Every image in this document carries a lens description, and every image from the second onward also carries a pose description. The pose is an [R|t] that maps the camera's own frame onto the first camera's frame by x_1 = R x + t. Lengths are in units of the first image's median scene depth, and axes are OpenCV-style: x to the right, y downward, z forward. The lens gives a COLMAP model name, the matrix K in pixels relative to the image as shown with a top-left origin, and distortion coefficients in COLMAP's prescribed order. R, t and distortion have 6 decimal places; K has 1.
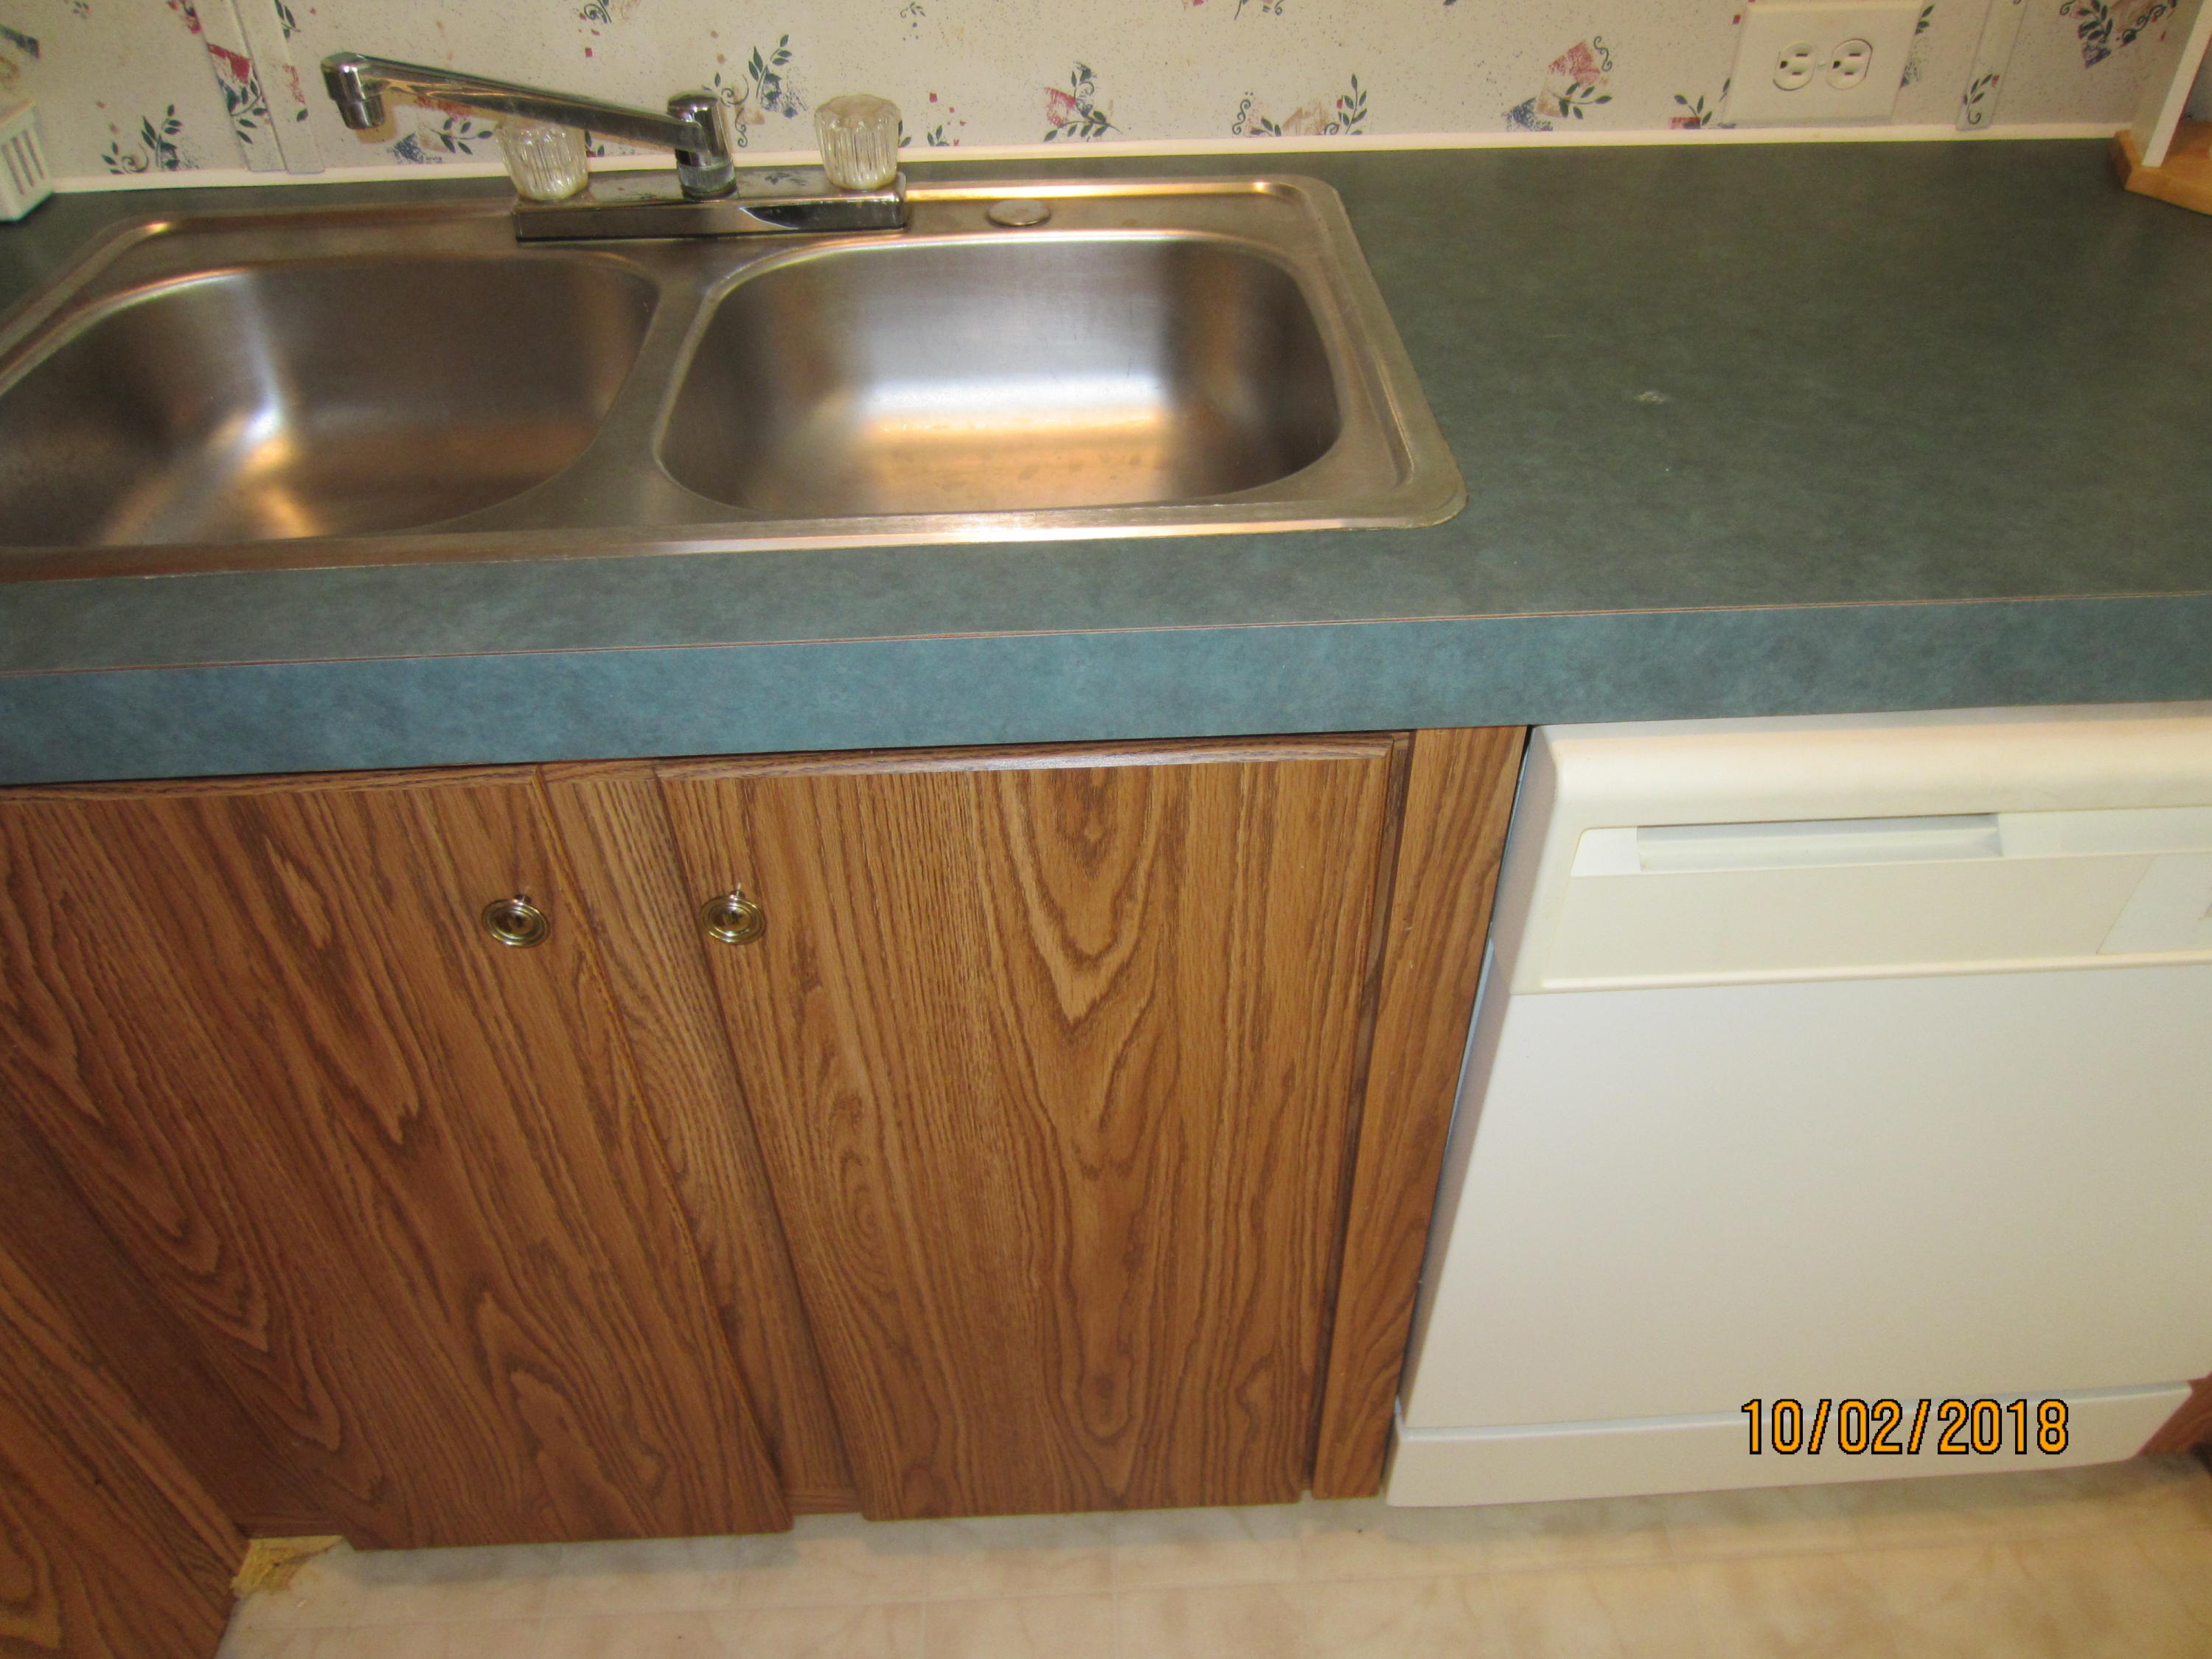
lens RADIAL K [[1557.6, 0, 1110.8], [0, 1557.6, 824.5], [0, 0, 1]] dist [-0.035288, 0.015204]
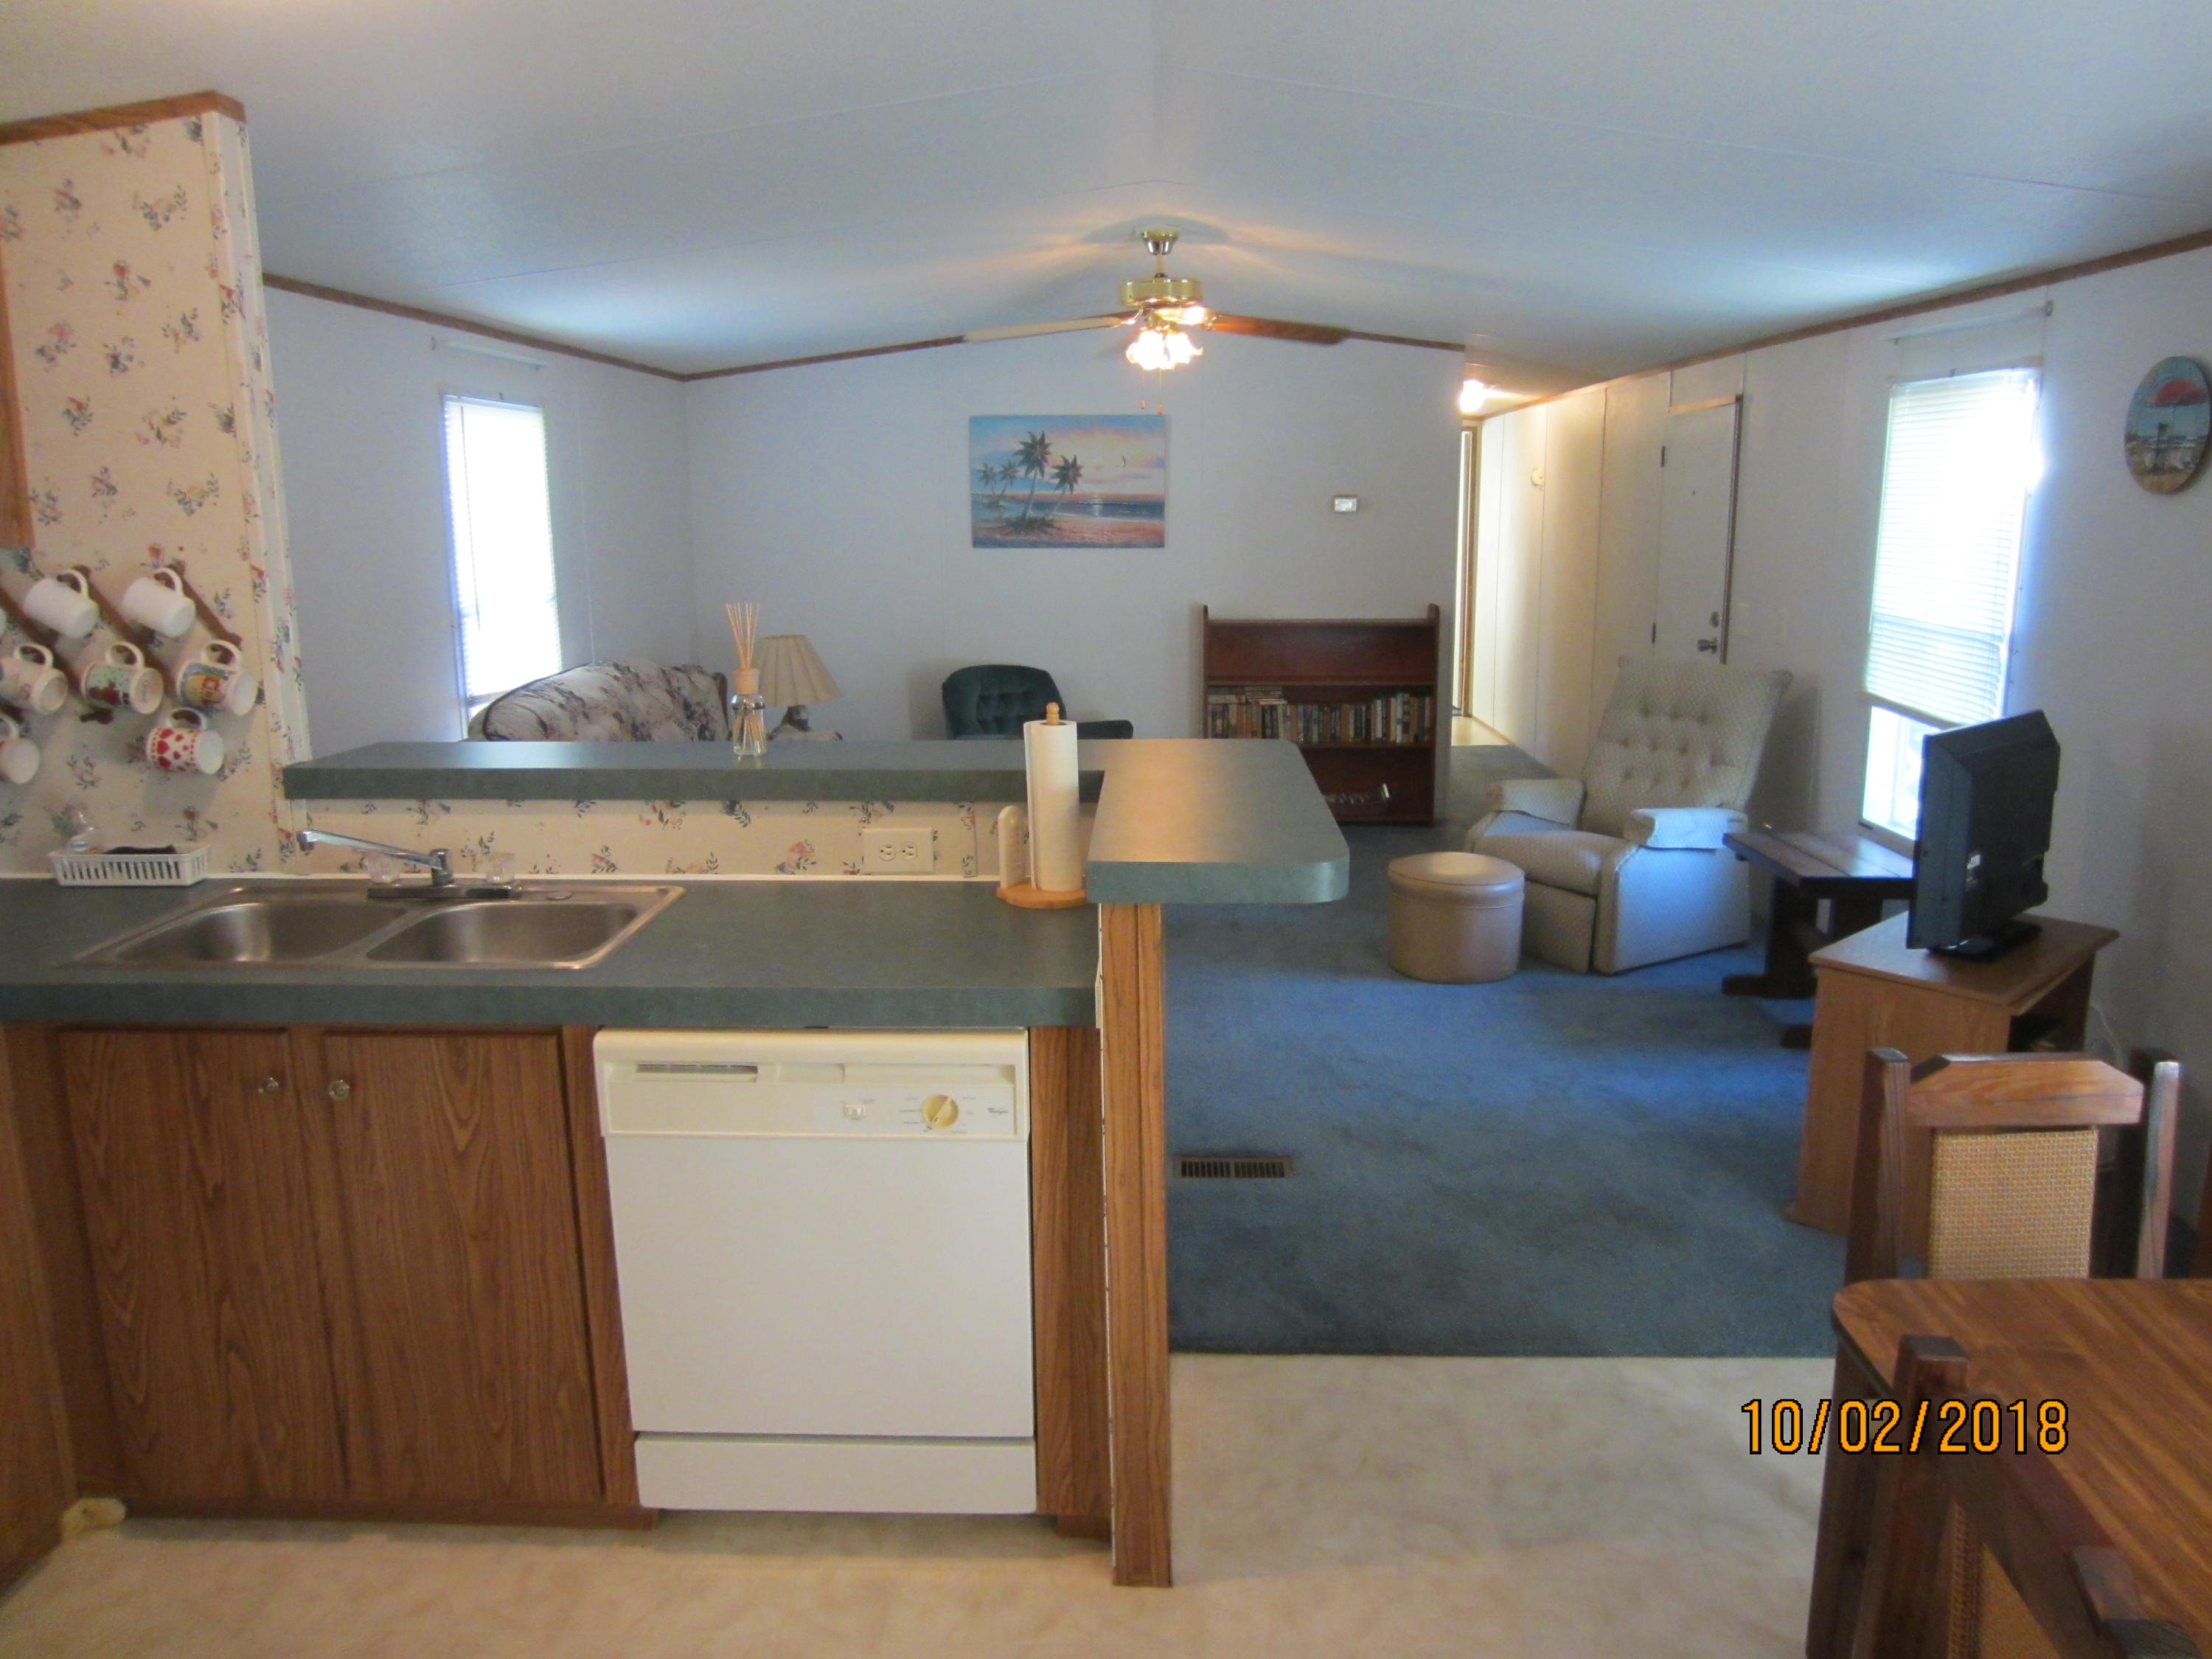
lens RADIAL K [[1557.6, 0, 1101.9], [0, 1557.6, 823.6], [0, 0, 1]] dist [-0.035288, 0.015204]
pose [[0.997339, 0.022667, -0.069287, 1.082860], [-0.053524, 0.872948, -0.484868, 0.749300], [0.049494, 0.487287, 0.871838, -1.344230]]
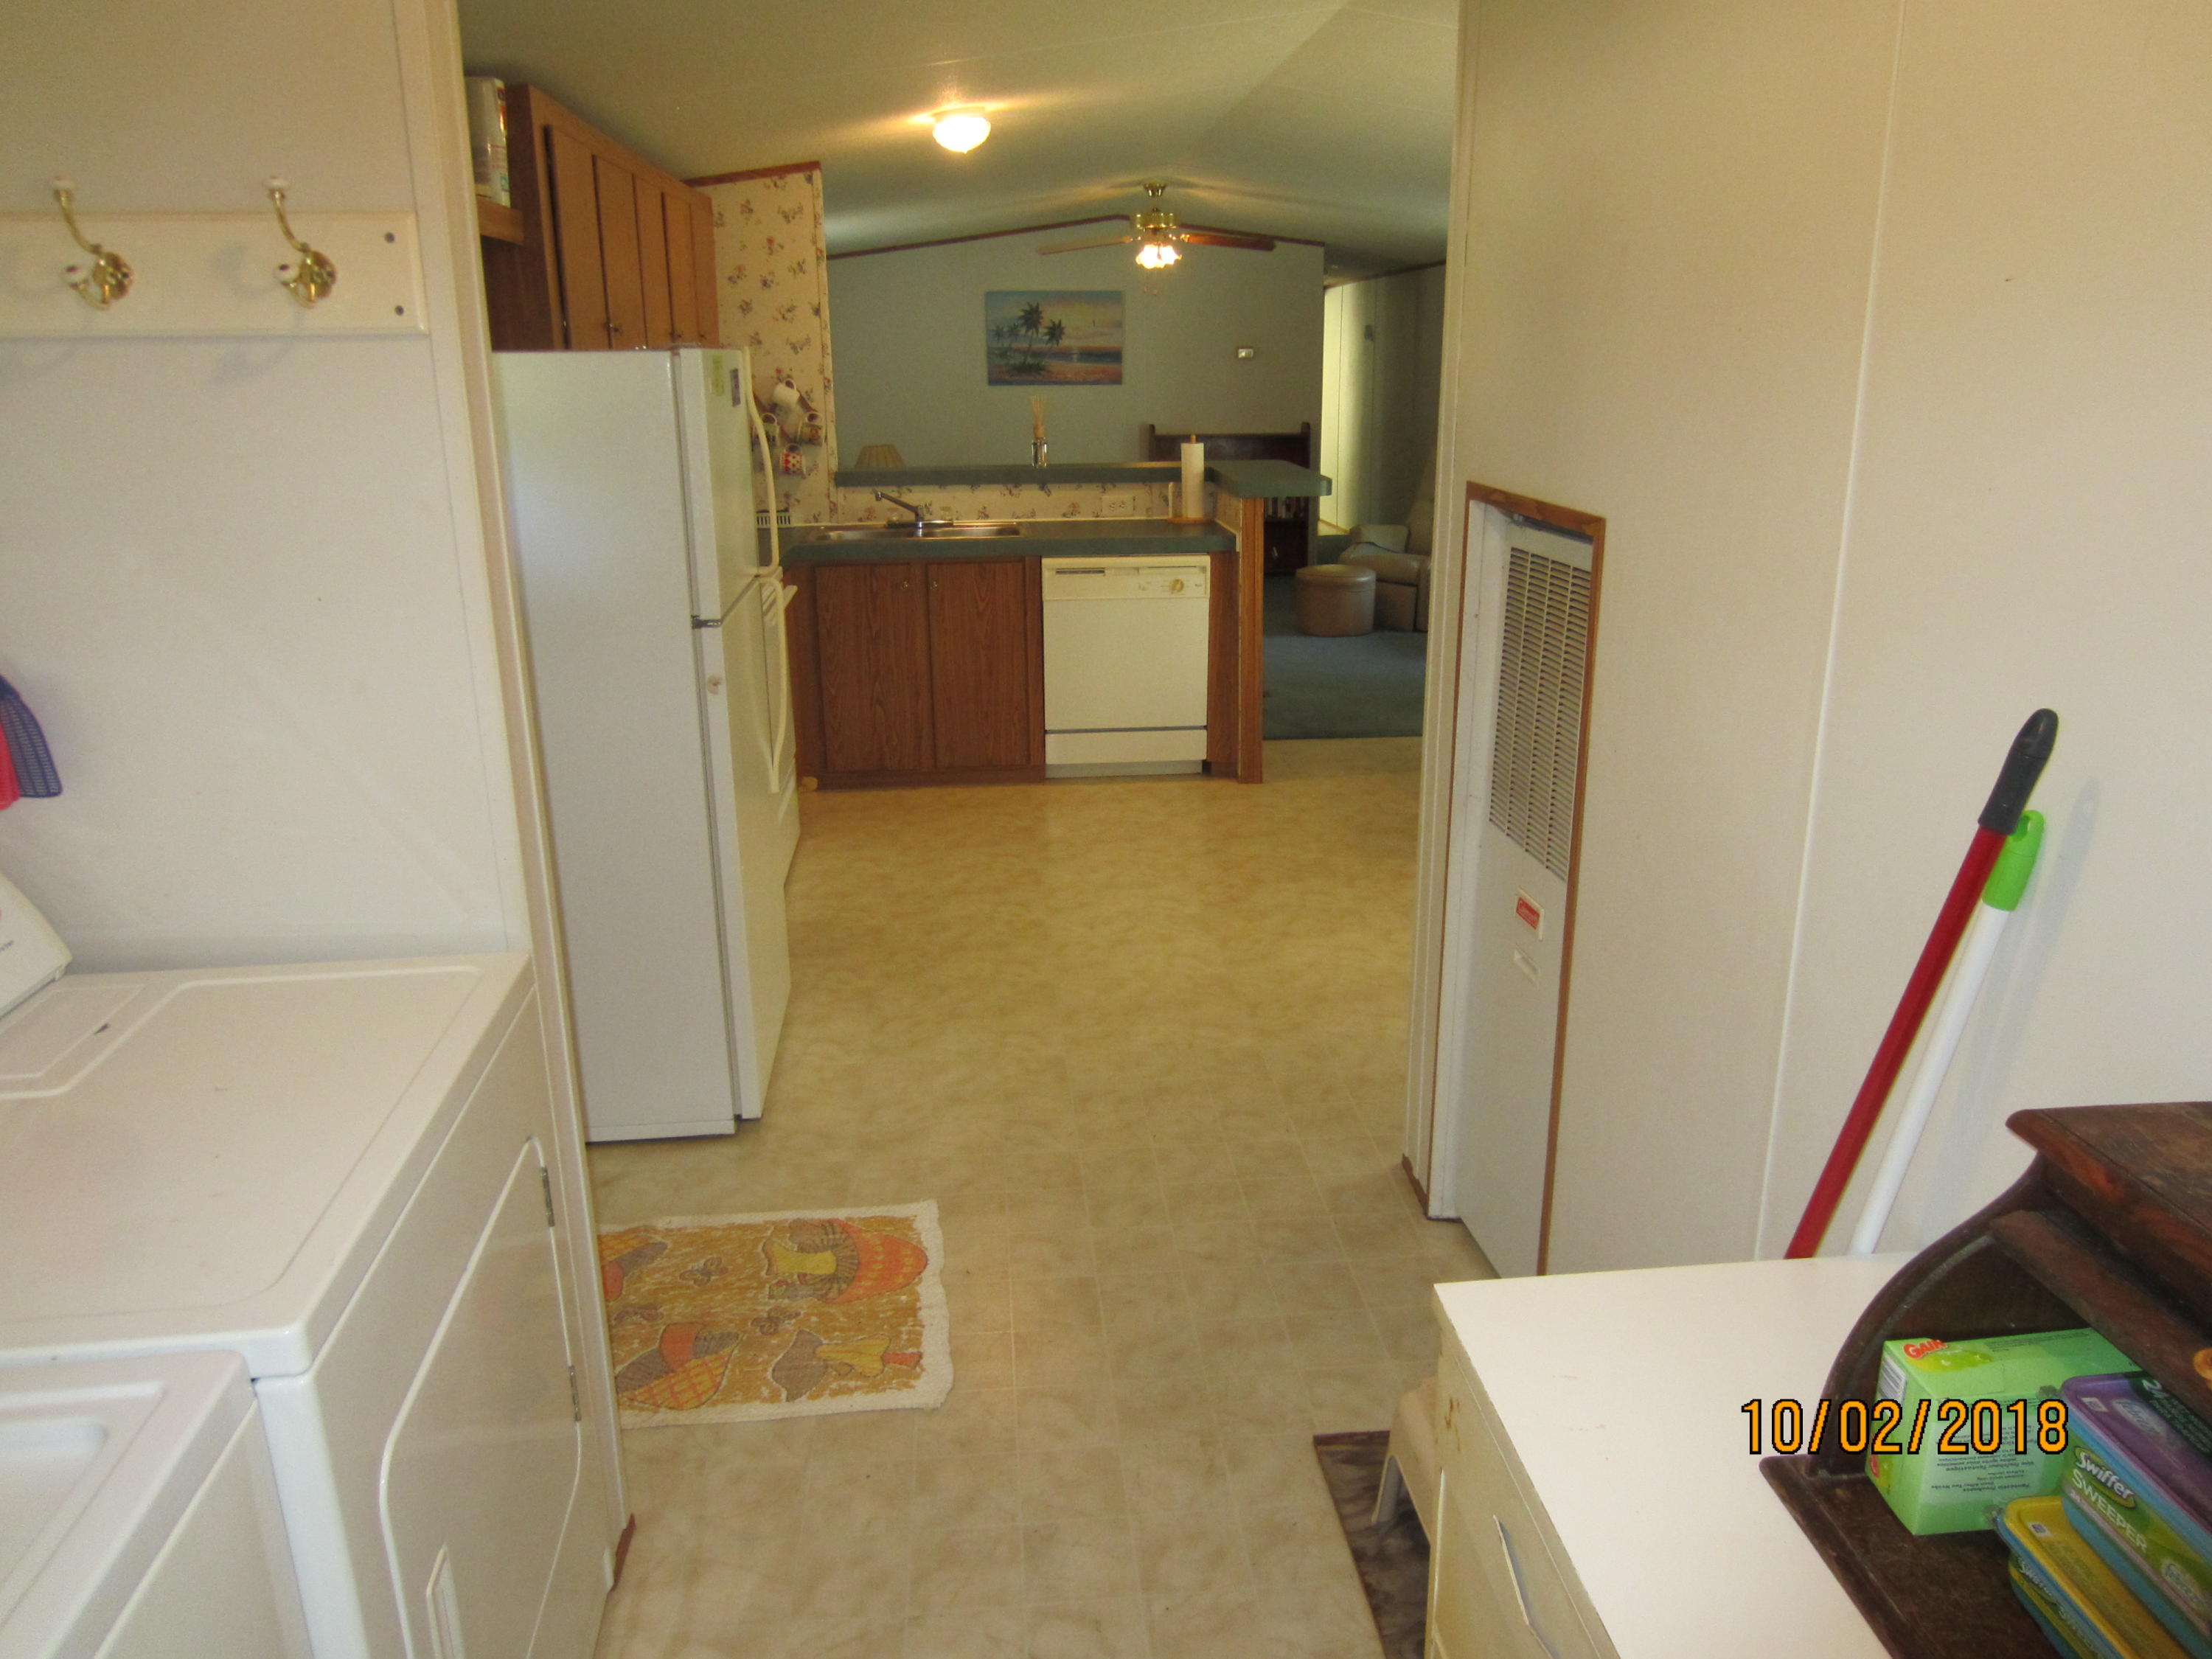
lens RADIAL K [[1557.6, 0, 1086.9], [0, 1557.6, 814.5], [0, 0, 1]] dist [-0.035288, 0.015204]
pose [[0.999363, -0.007204, 0.034951, 0.166533], [0.021023, 0.910264, -0.413494, 3.194165], [-0.028836, 0.413965, 0.909836, -4.103667]]
